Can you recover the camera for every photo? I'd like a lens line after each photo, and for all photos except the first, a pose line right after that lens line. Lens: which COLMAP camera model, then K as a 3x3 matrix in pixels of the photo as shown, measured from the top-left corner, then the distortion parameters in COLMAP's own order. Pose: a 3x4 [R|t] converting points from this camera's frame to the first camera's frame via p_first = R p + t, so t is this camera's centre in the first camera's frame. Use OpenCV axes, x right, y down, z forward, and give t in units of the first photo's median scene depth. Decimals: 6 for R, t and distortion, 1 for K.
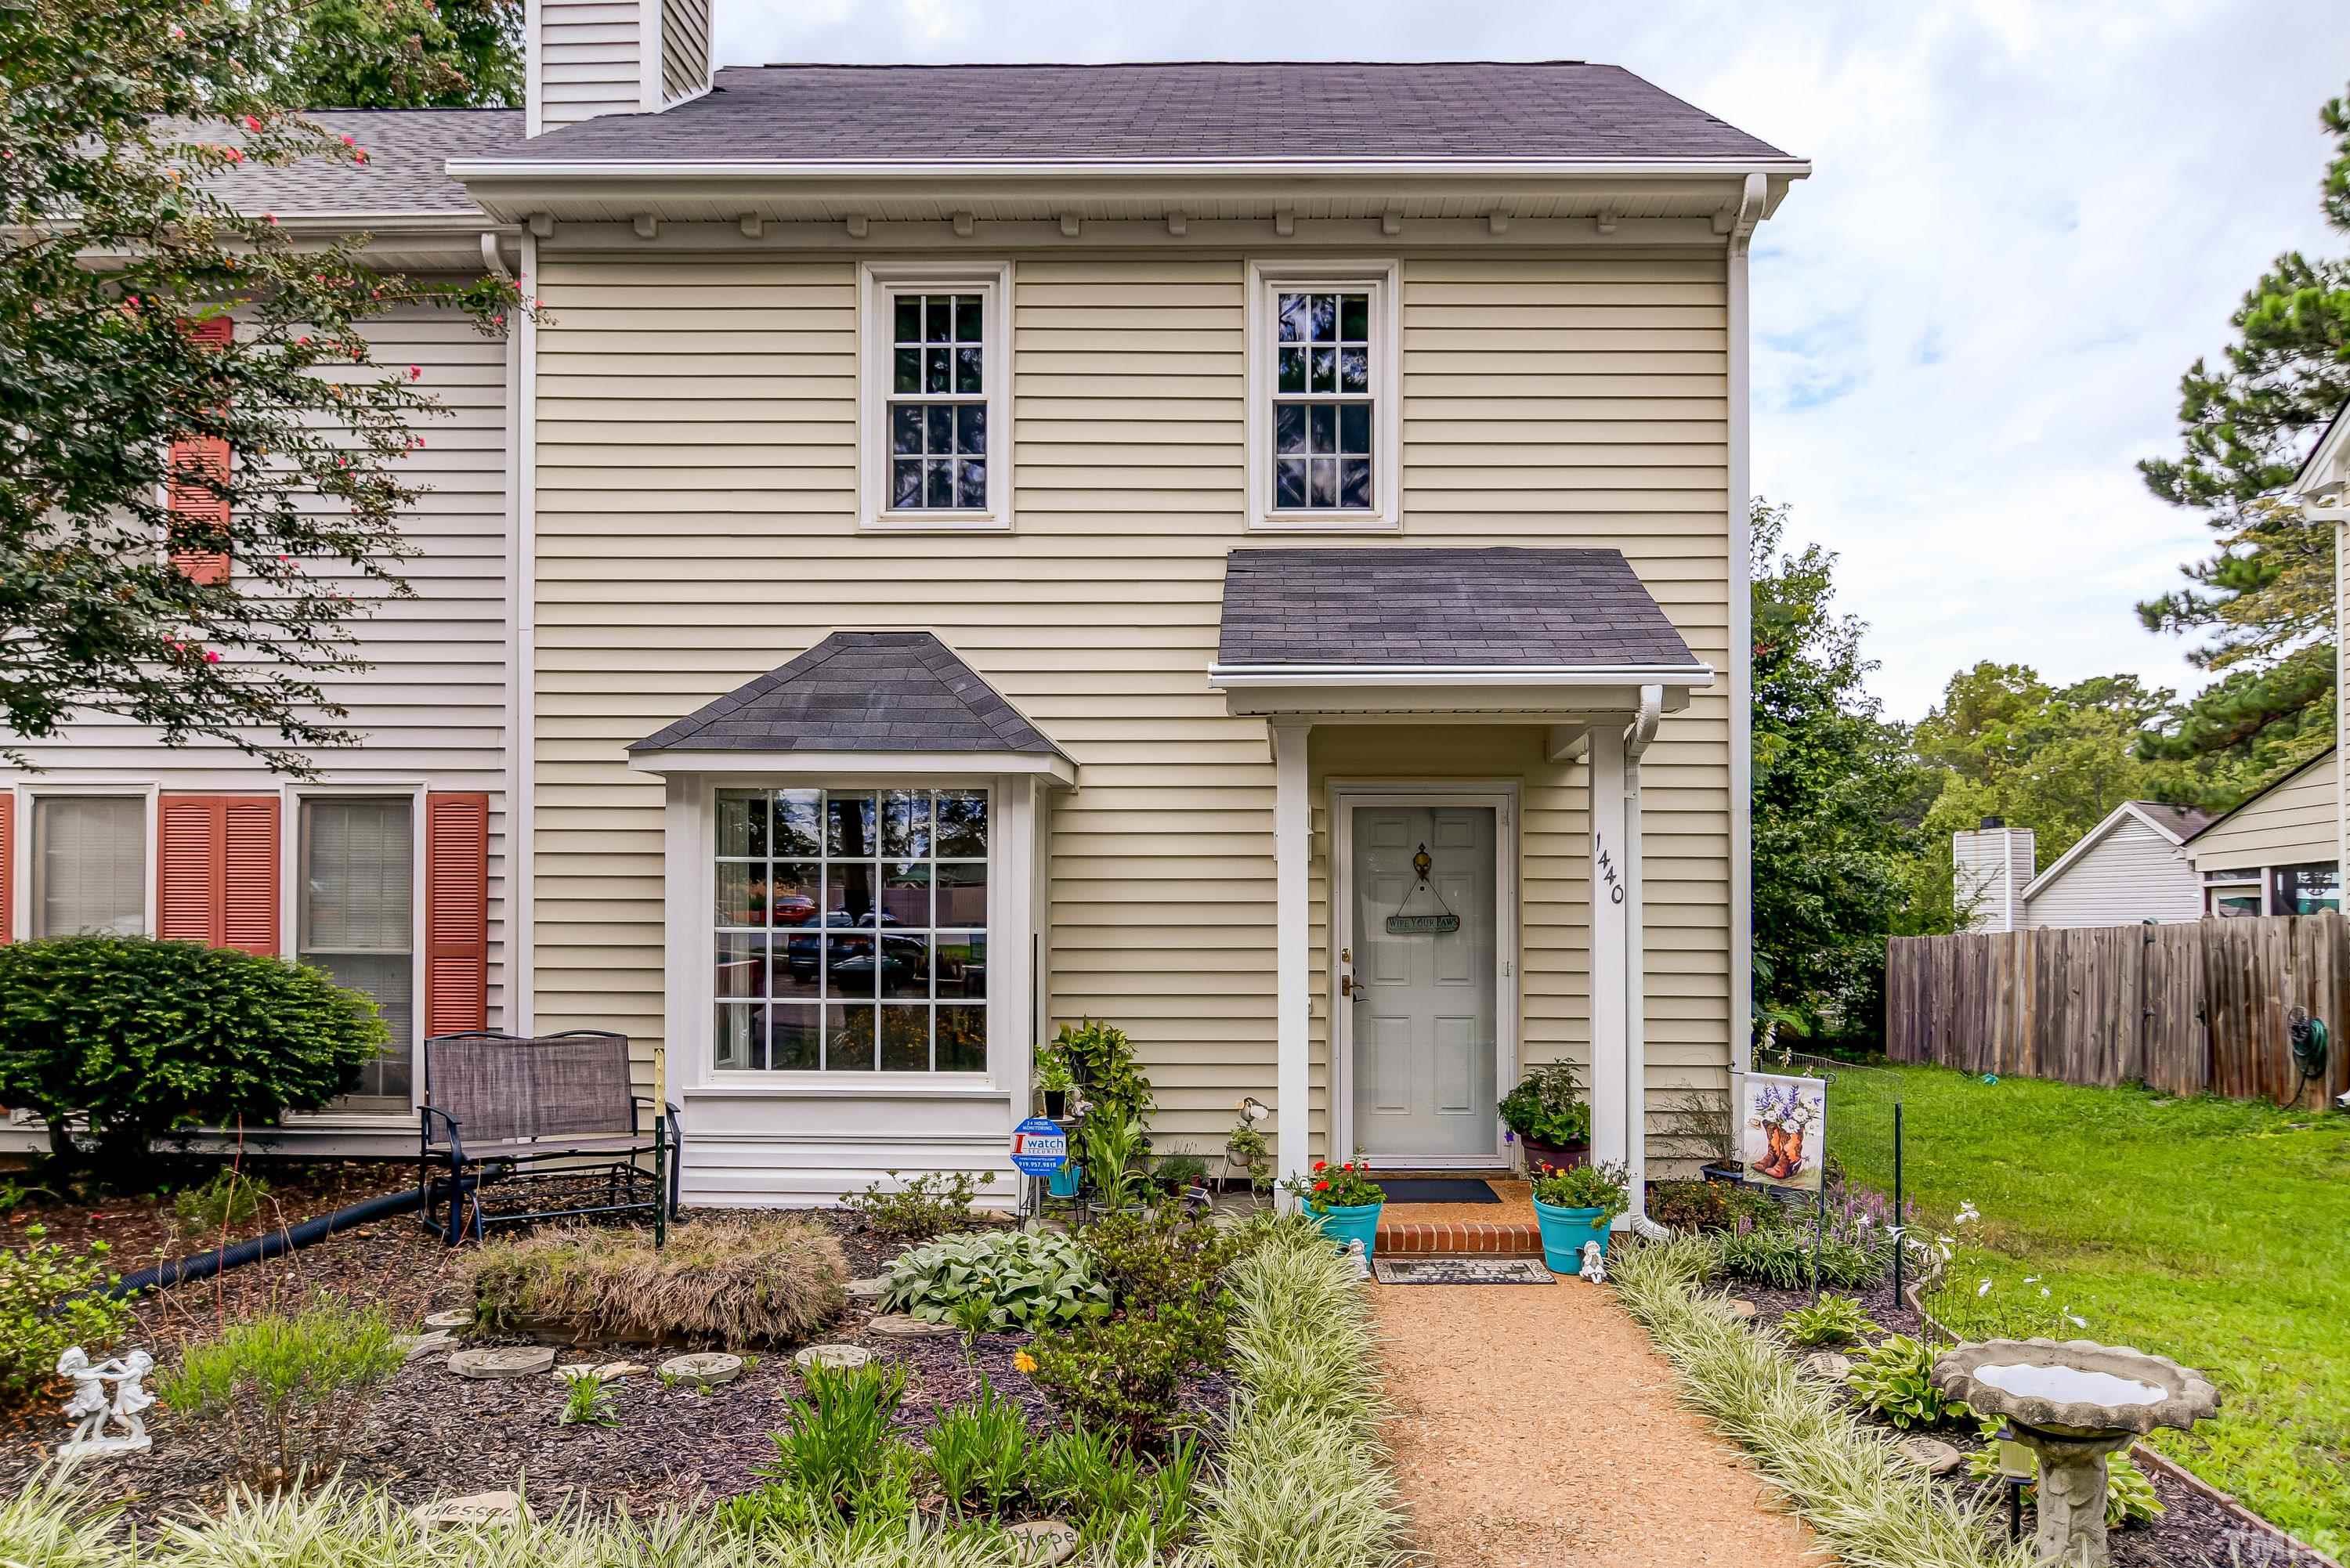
lens RADIAL K [[1582.3, 0, 1175.2], [0, 1582.3, 793.8], [0, 0, 1]] dist [-0.010019, 0.003491]
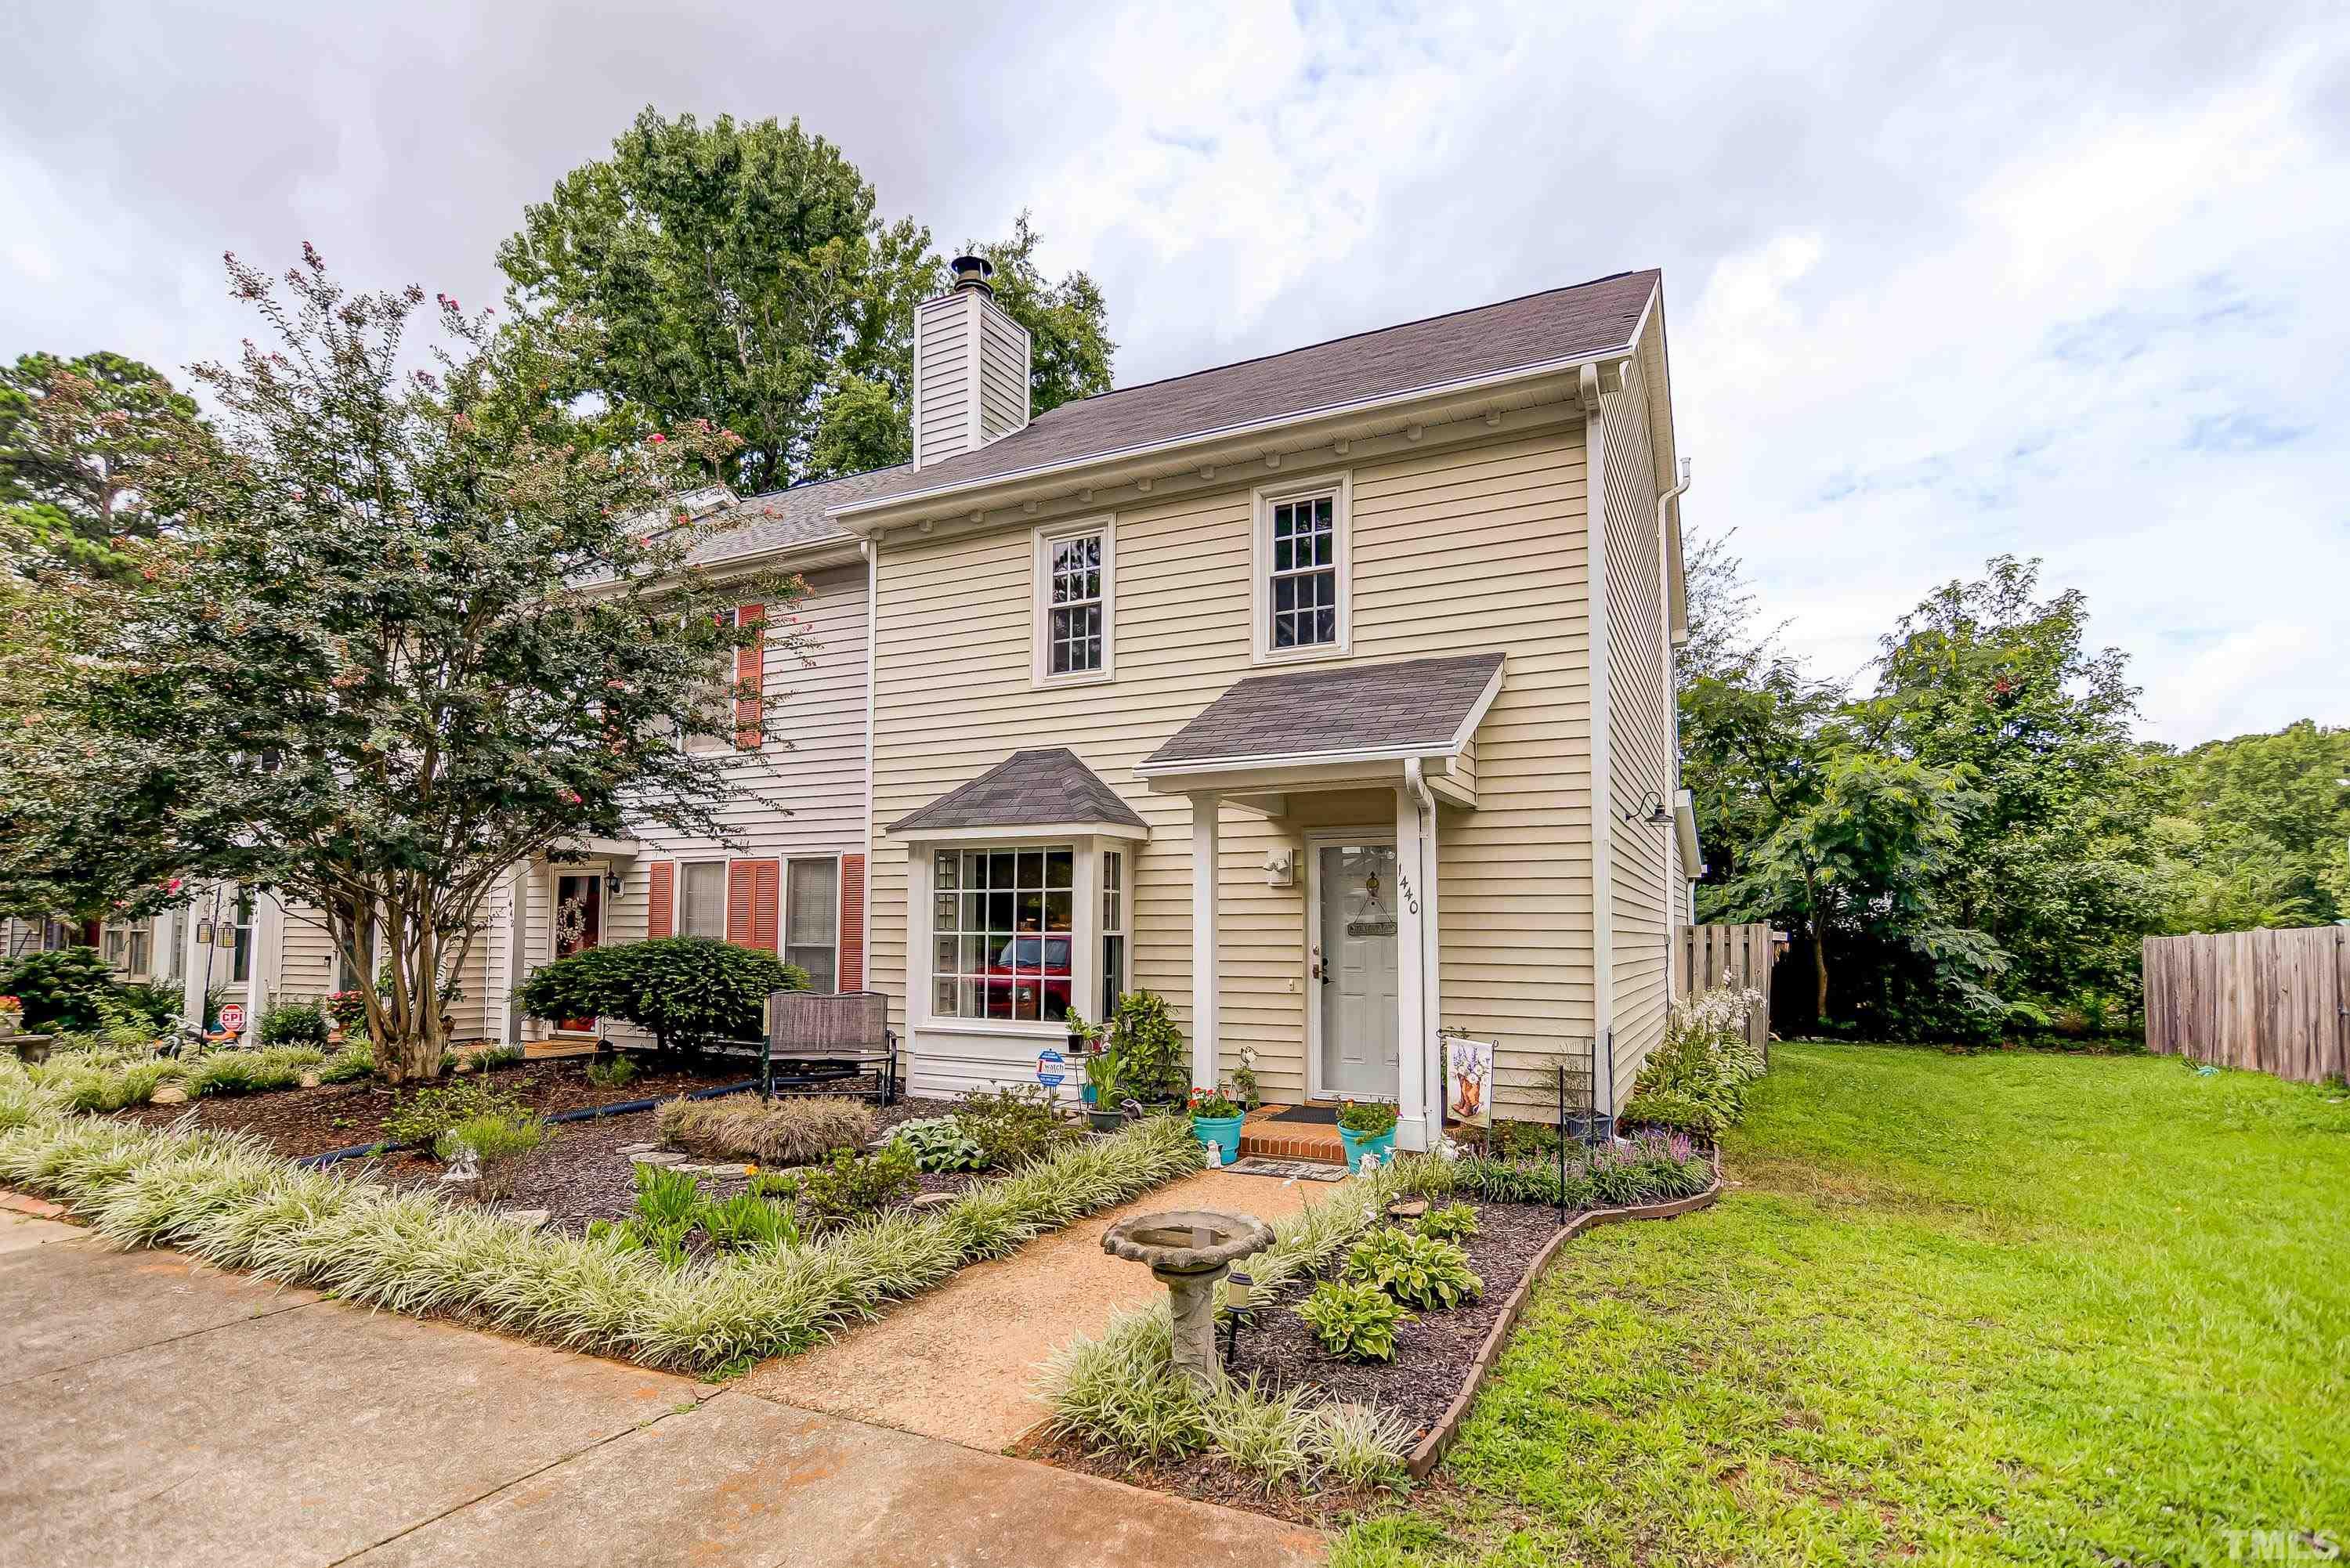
lens RADIAL K [[1132.4, 0, 1176.5], [0, 1132.4, 773.3], [0, 0, 1]] dist [-0.005329, -0.000025]
pose [[0.905449, -0.059818, -0.420219, 0.425849], [0.037254, 0.997399, -0.061707, -0.000689], [0.422817, 0.040218, 0.905322, -0.000548]]
